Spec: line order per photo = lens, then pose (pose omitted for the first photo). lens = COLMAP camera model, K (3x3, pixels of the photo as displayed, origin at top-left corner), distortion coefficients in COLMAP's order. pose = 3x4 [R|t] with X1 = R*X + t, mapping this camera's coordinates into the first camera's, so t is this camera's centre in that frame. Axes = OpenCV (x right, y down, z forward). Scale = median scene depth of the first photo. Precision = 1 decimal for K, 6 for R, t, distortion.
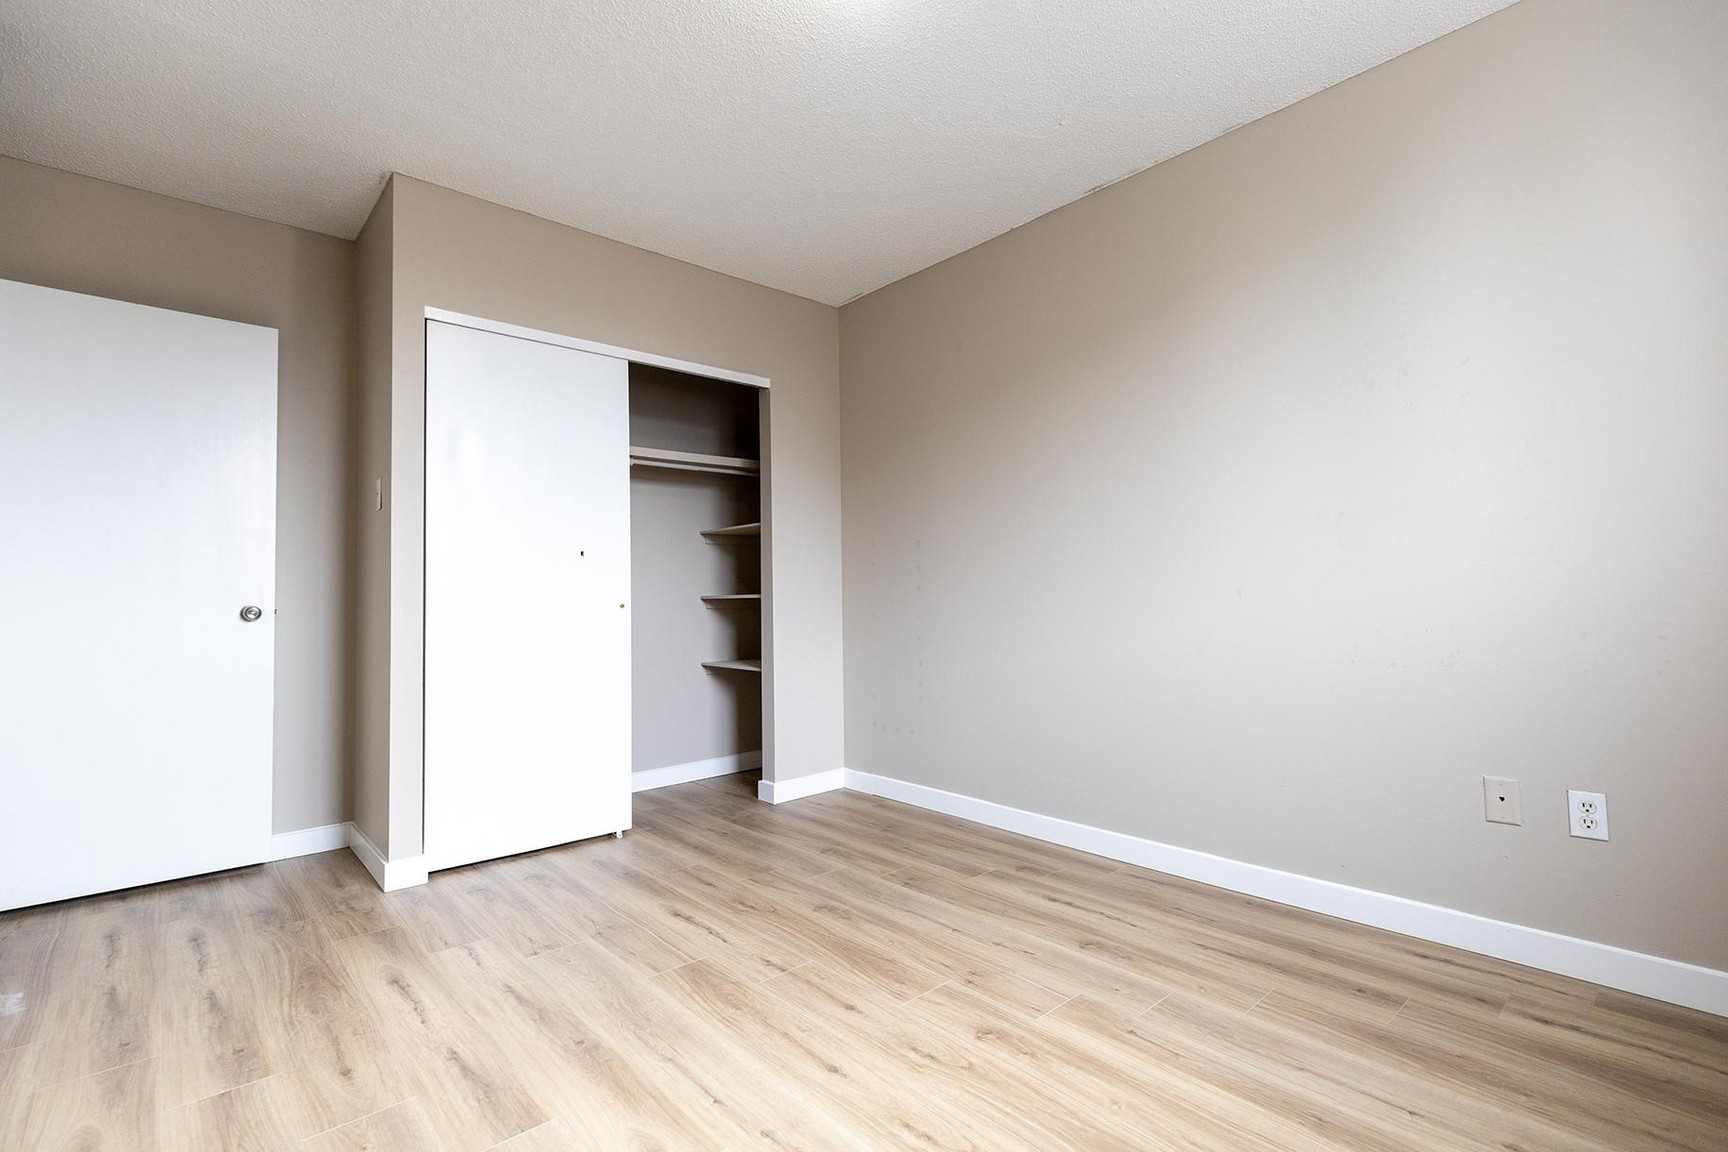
lens RADIAL K [[783.3, 0, 858.2], [0, 783.3, 570.8], [0, 0, 1]] dist [0.005907, -0.000341]
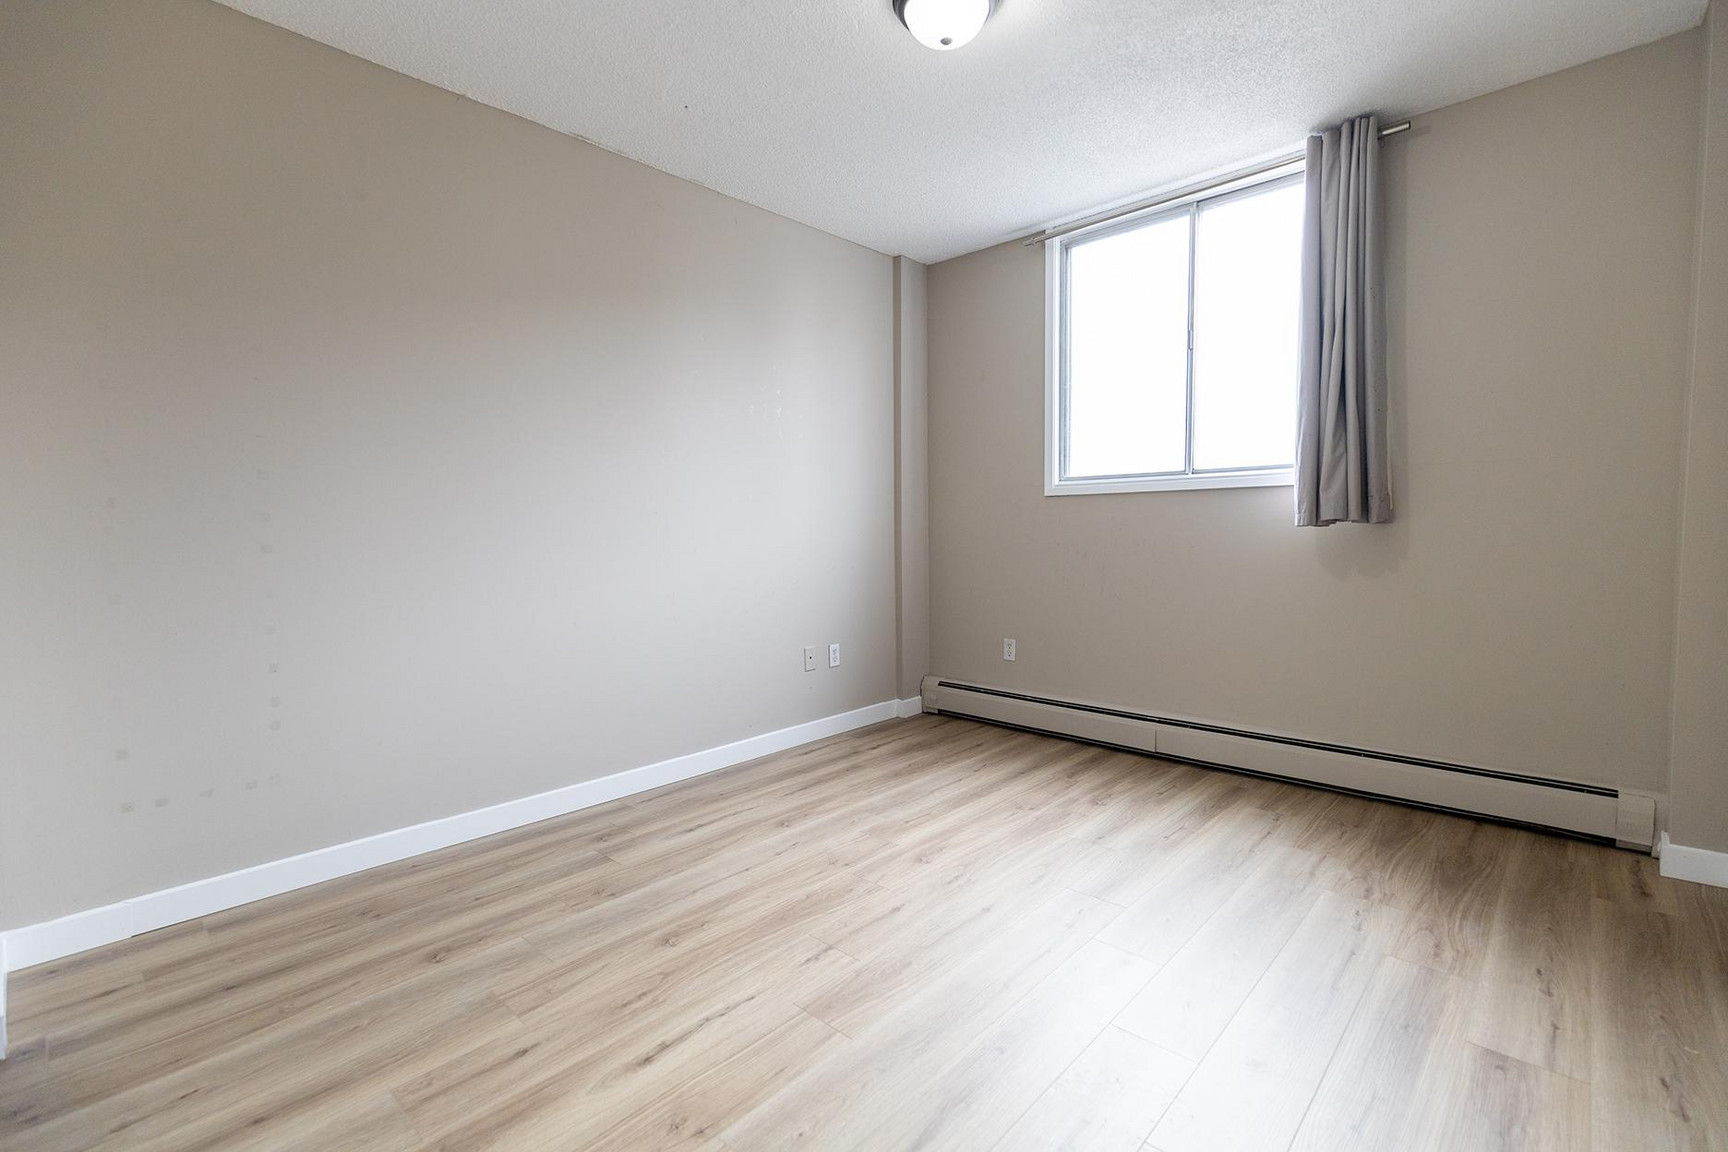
lens RADIAL K [[783.3, 0, 854.3], [0, 783.3, 569.2], [0, 0, 1]] dist [0.005907, -0.000341]
pose [[-0.088100, -0.038274, 0.995376, -0.941691], [-0.022876, 0.999076, 0.036392, 0.008789], [-0.995849, -0.019564, -0.088894, 0.967121]]
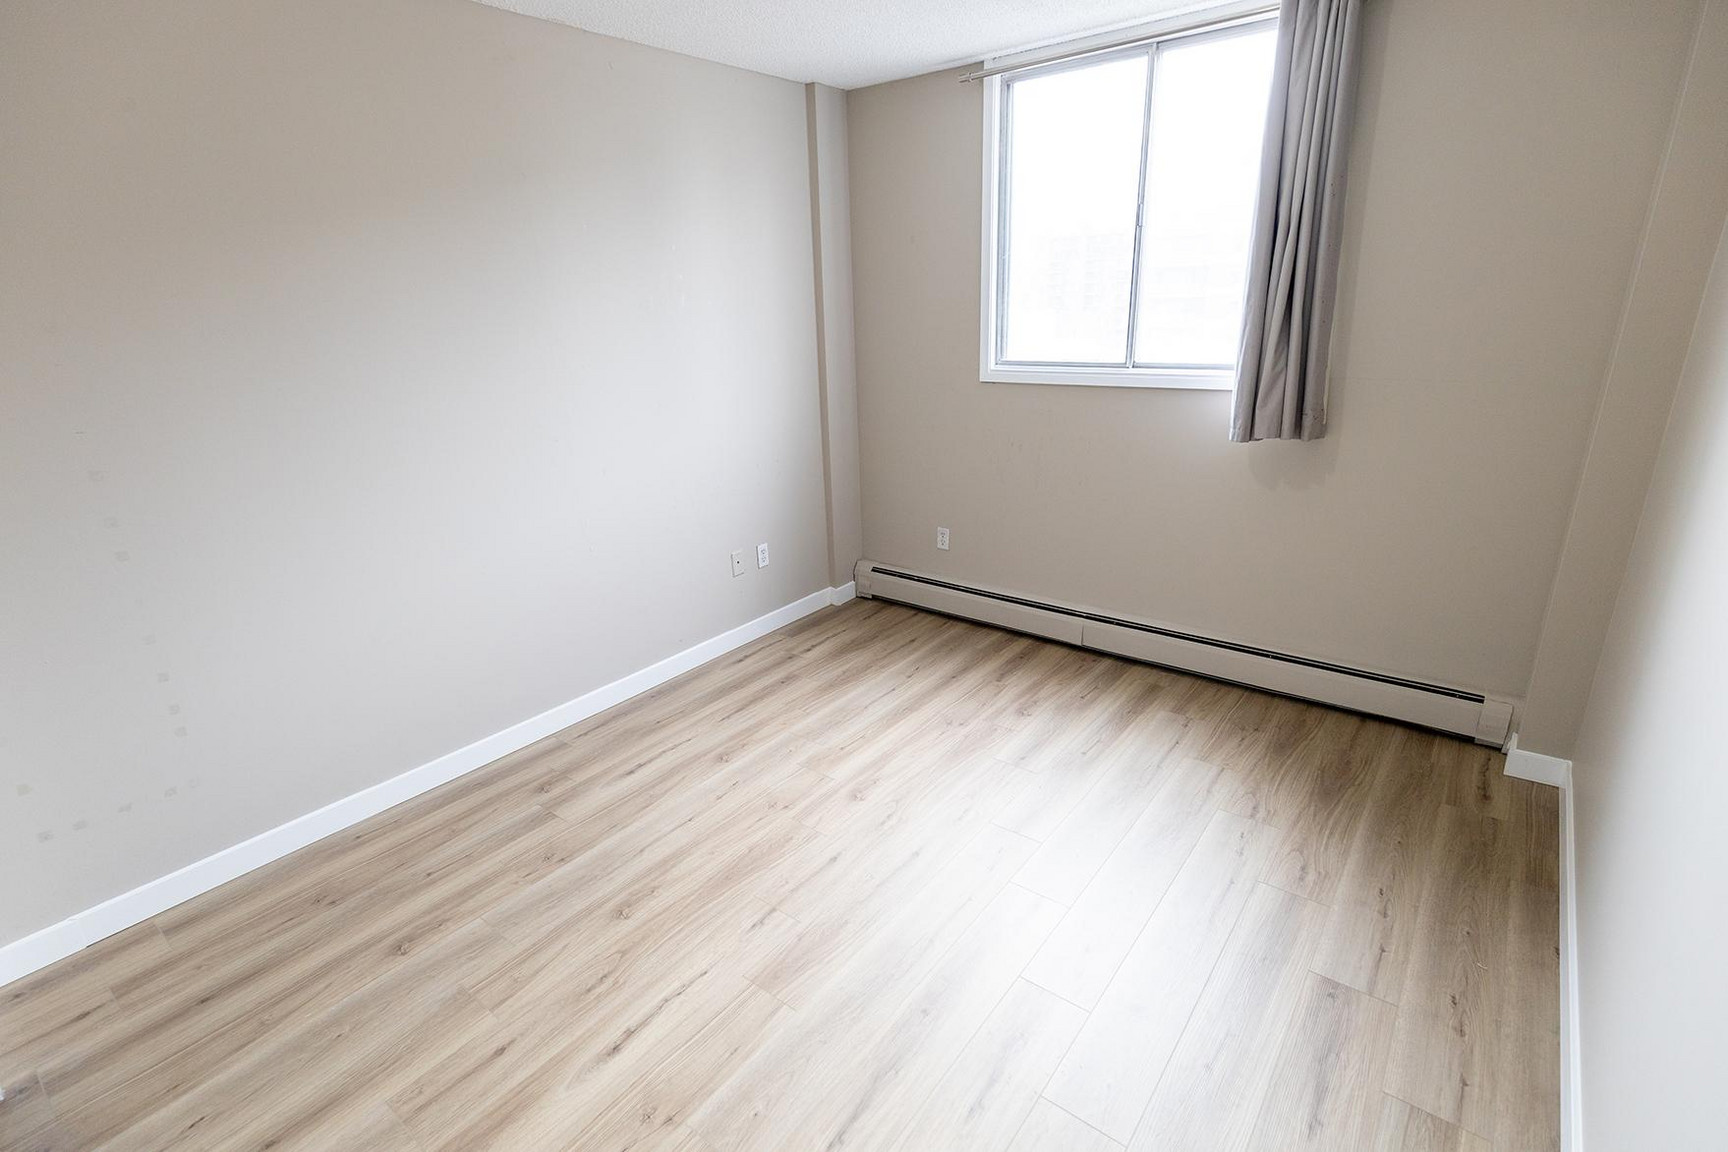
lens RADIAL K [[836.0, 0, 856.0], [0, 836.0, 576.3], [0, 0, 1]] dist [0.006934, -0.001267]
pose [[-0.174874, -0.296155, 0.938995, -0.939065], [0.002426, 0.953558, 0.301200, -0.230730], [-0.984588, 0.054950, -0.166034, 0.955835]]
